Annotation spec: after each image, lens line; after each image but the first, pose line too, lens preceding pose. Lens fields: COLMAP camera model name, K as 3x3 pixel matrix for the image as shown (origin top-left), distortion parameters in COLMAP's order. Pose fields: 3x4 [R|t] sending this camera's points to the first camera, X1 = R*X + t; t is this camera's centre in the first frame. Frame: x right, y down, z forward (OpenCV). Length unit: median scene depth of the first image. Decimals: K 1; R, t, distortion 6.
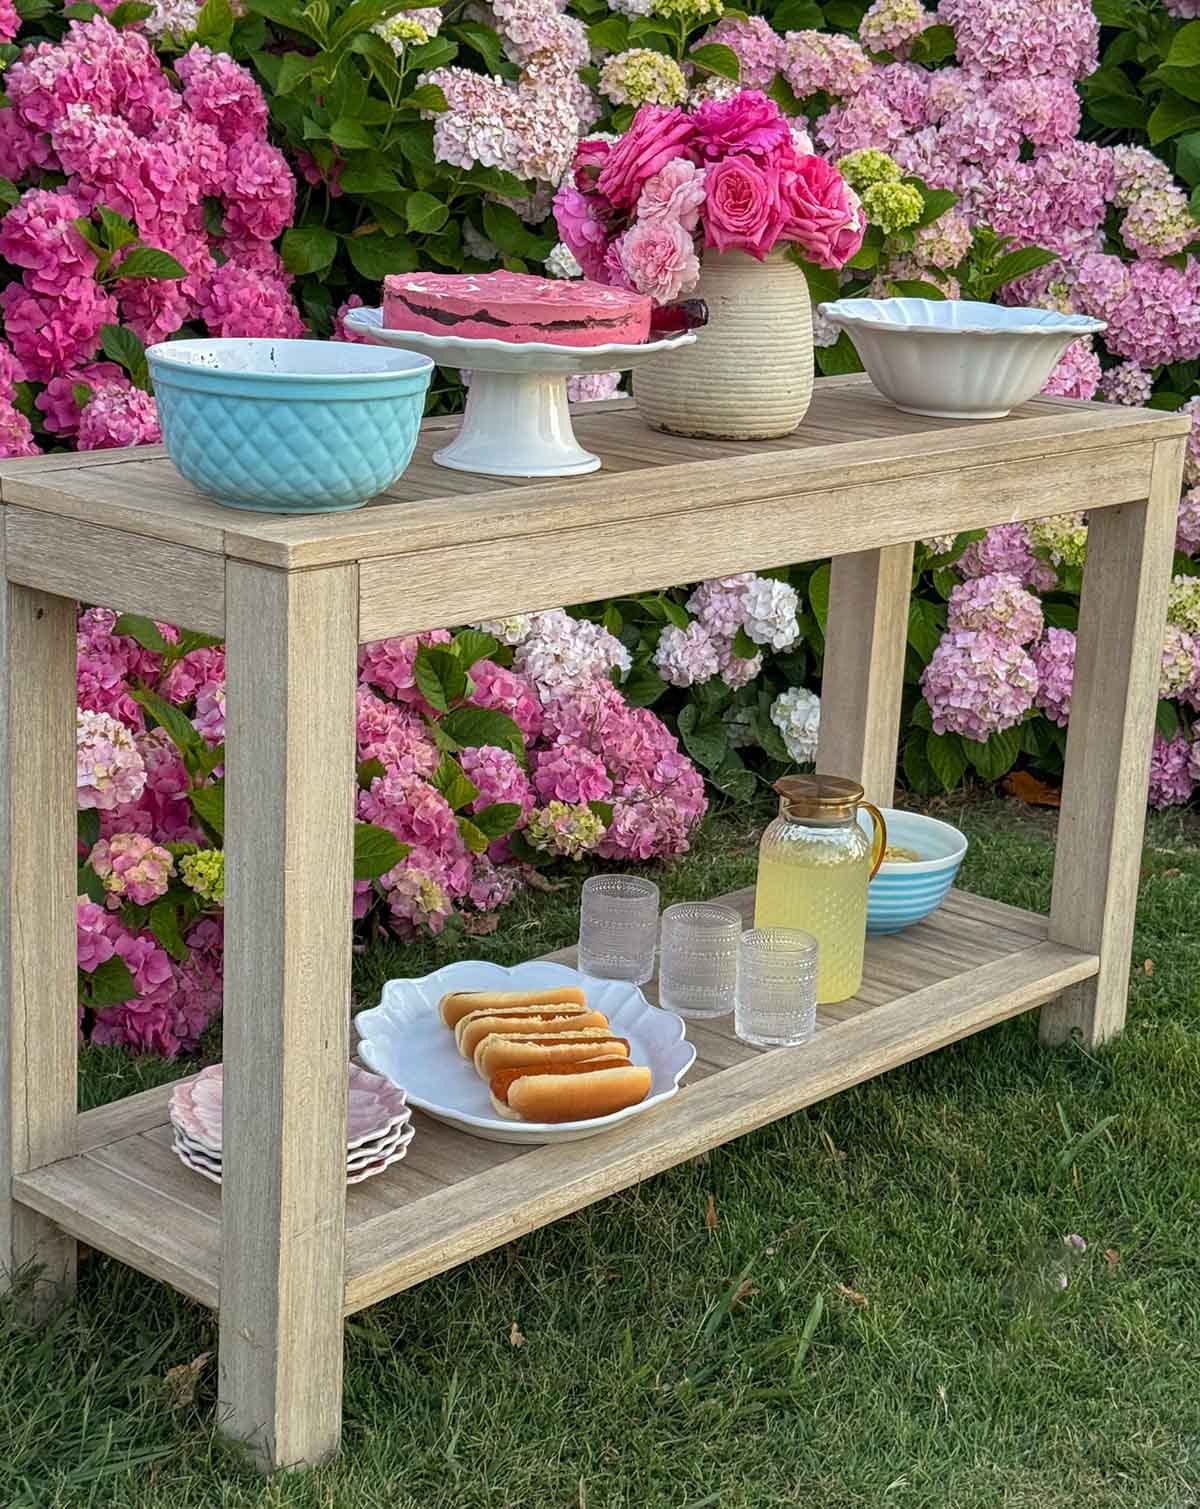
lens RADIAL K [[2571.3, 0, 602.0], [0, 2571.3, 747.9], [0, 0, 1]] dist [0.119279, 0.000000]
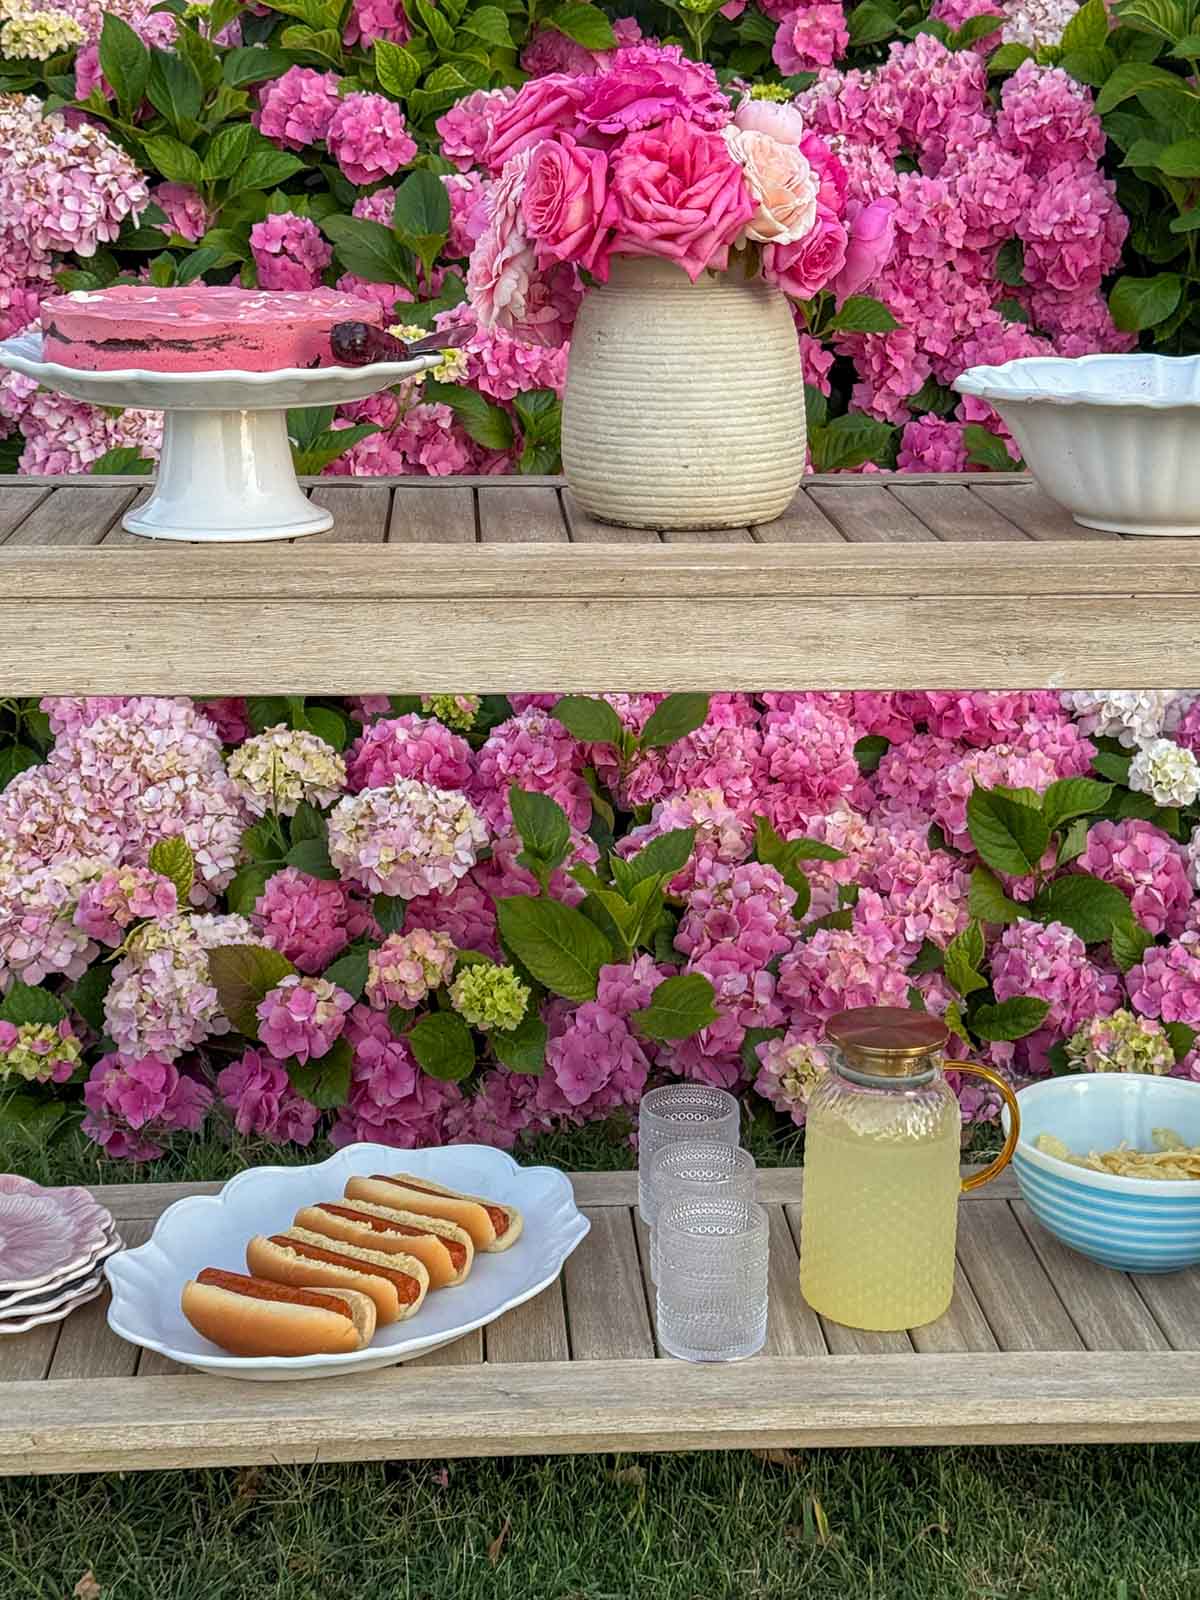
lens RADIAL K [[2575.2, 0, 596.5], [0, 2575.2, 818.1], [0, 0, 1]] dist [0.141871, 0.000000]
pose [[0.703900, 0.149851, -0.694312, 0.493461], [-0.158256, 0.986009, 0.052365, -0.064148], [0.692445, 0.073019, 0.717766, 0.403983]]
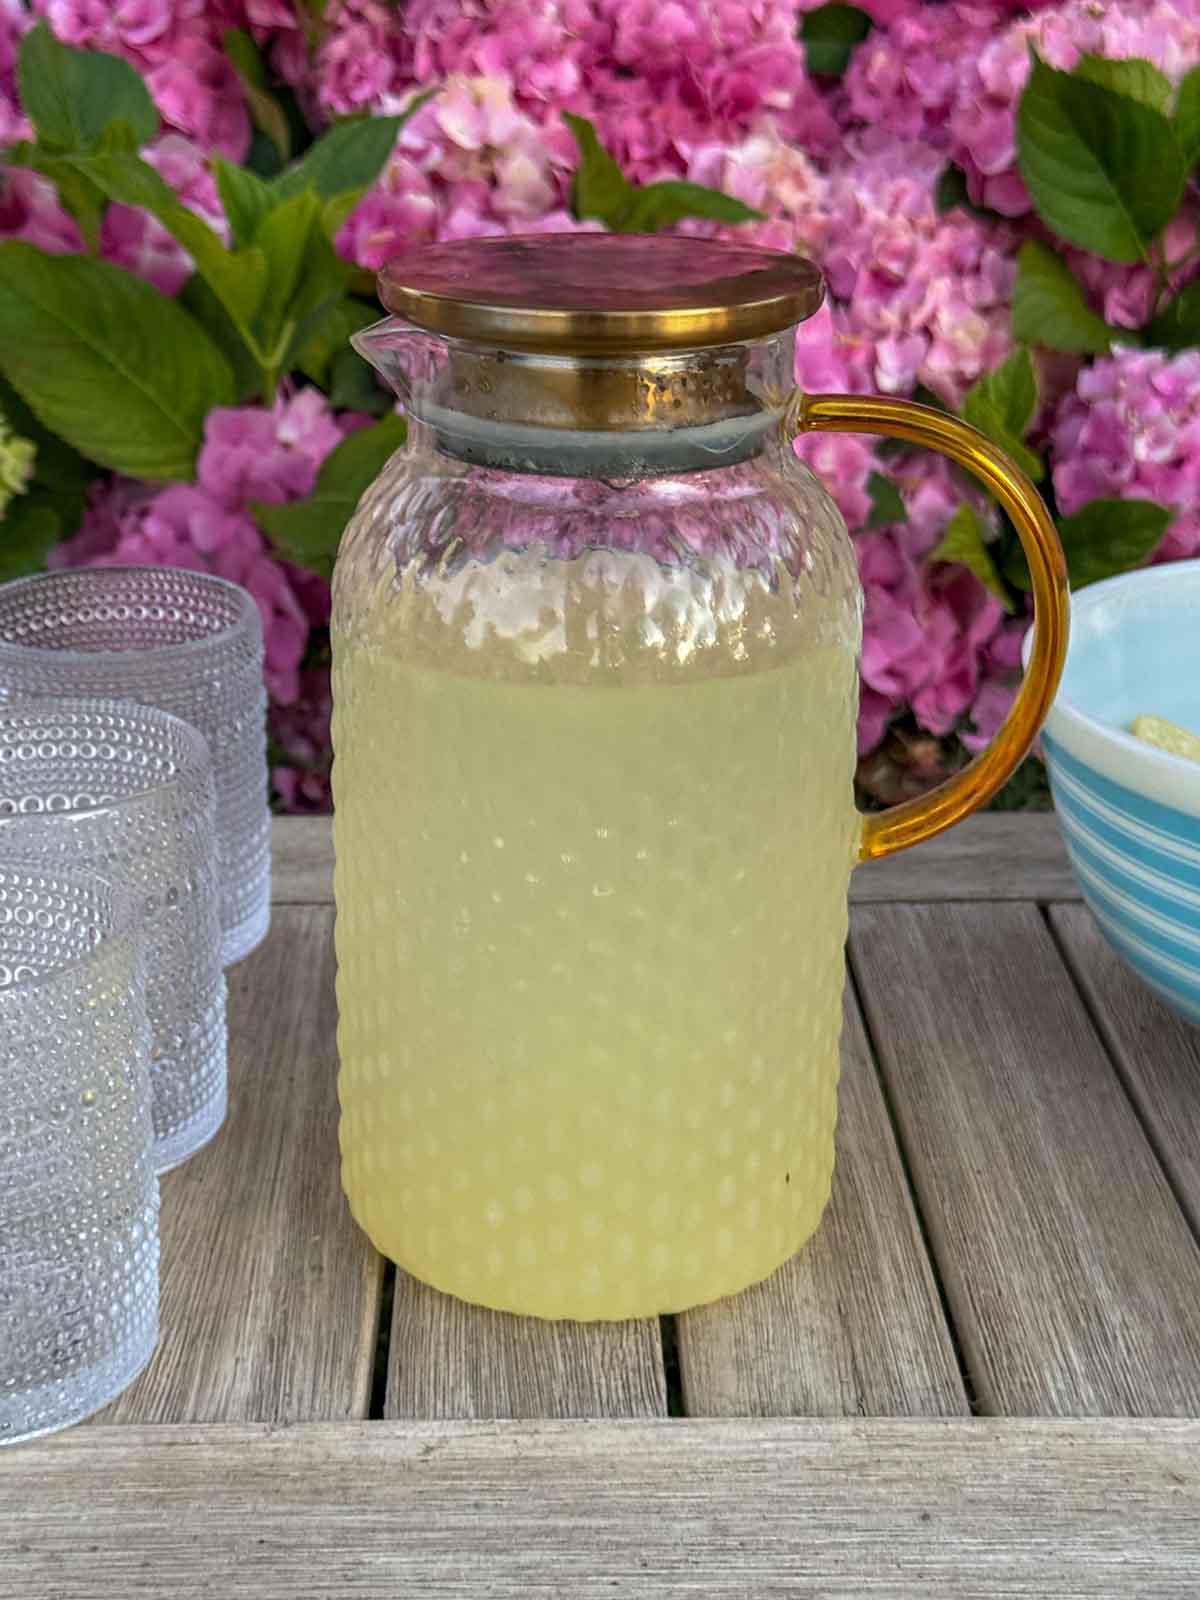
lens RADIAL K [[2575.2, 0, 602.2], [0, 2575.2, 797.9], [0, 0, 1]] dist [0.141871, 0.000000]
pose [[0.674704, 0.224133, -0.703234, 0.222156], [-0.166643, 0.974435, 0.150687, 0.023879], [0.719030, 0.015520, 0.694806, 0.823063]]
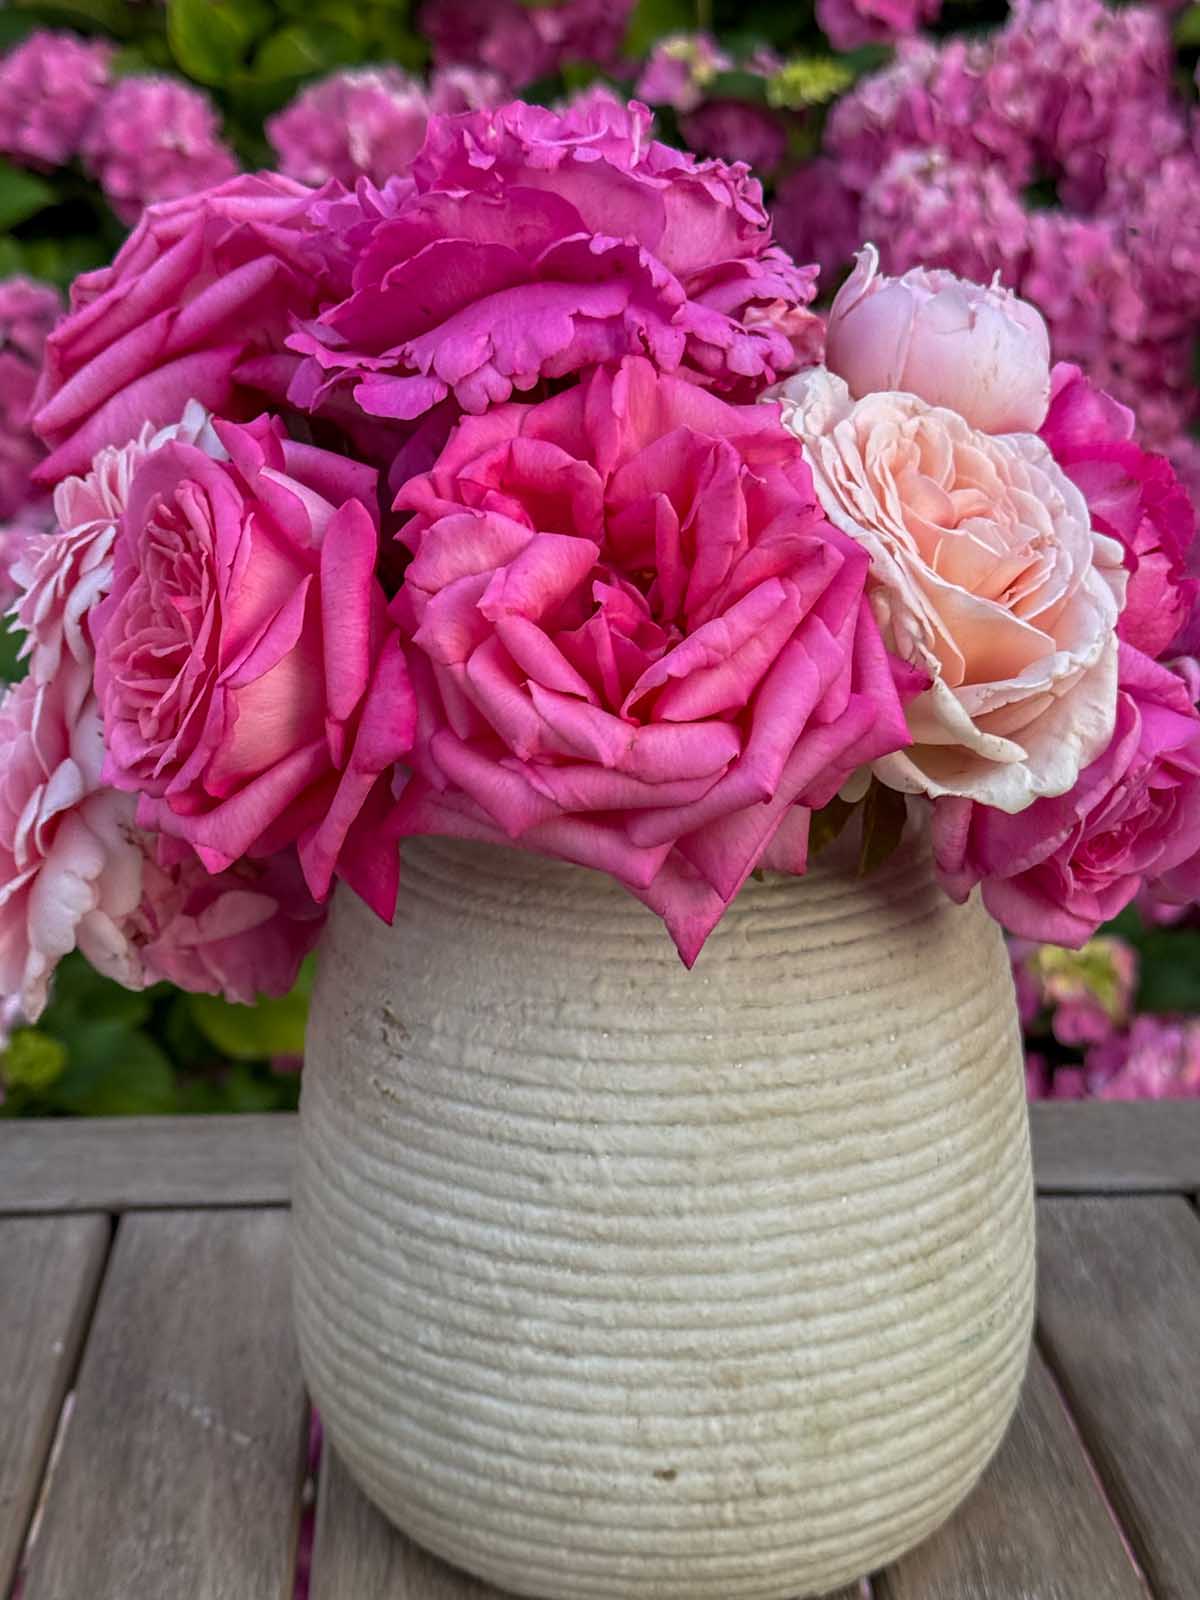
lens RADIAL K [[2575.2, 0, 602.0], [0, 2575.2, 797.2], [0, 0, 1]] dist [0.141871, 0.000000]
pose [[0.705557, 0.163978, -0.689420, 0.180874], [-0.158502, 0.984730, 0.072005, -0.180509], [0.690700, 0.058471, 0.720774, 0.718942]]
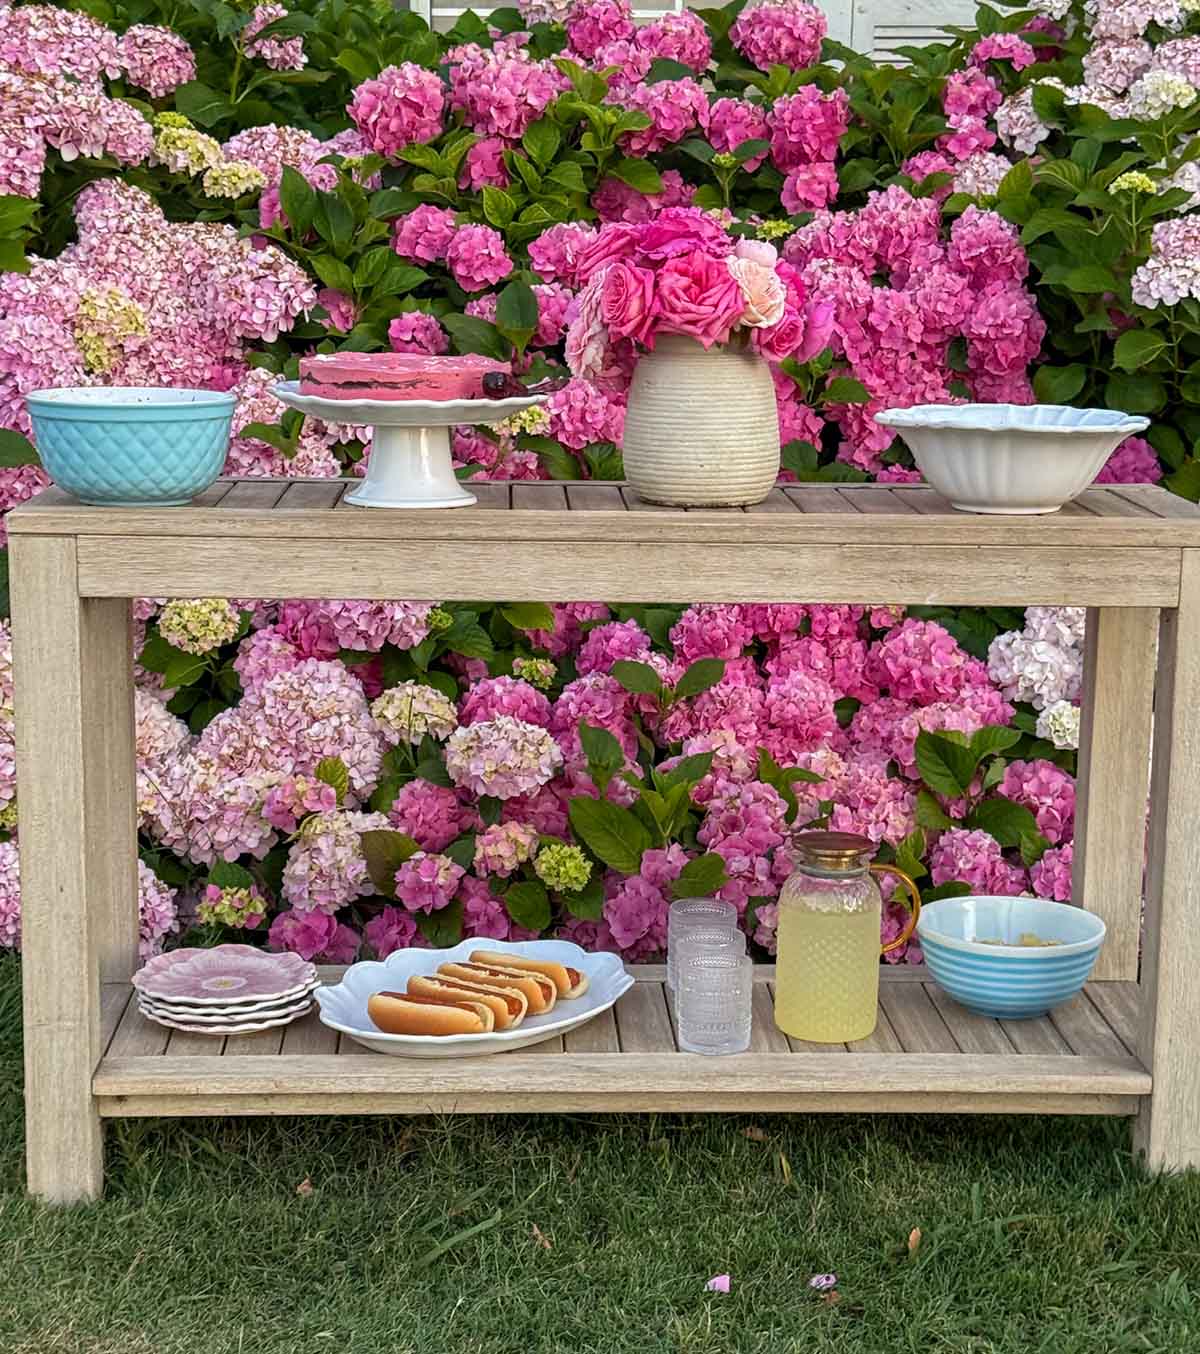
lens RADIAL K [[2601.4, 0, 614.3], [0, 2601.4, 742.9], [0, 0, 1]] dist [0.167211, 0.000000]
pose [[0.695162, 0.109127, -0.710522, 0.759441], [-0.170462, 0.985243, -0.015457, 0.006891], [0.698350, 0.131862, 0.703505, 0.149838]]
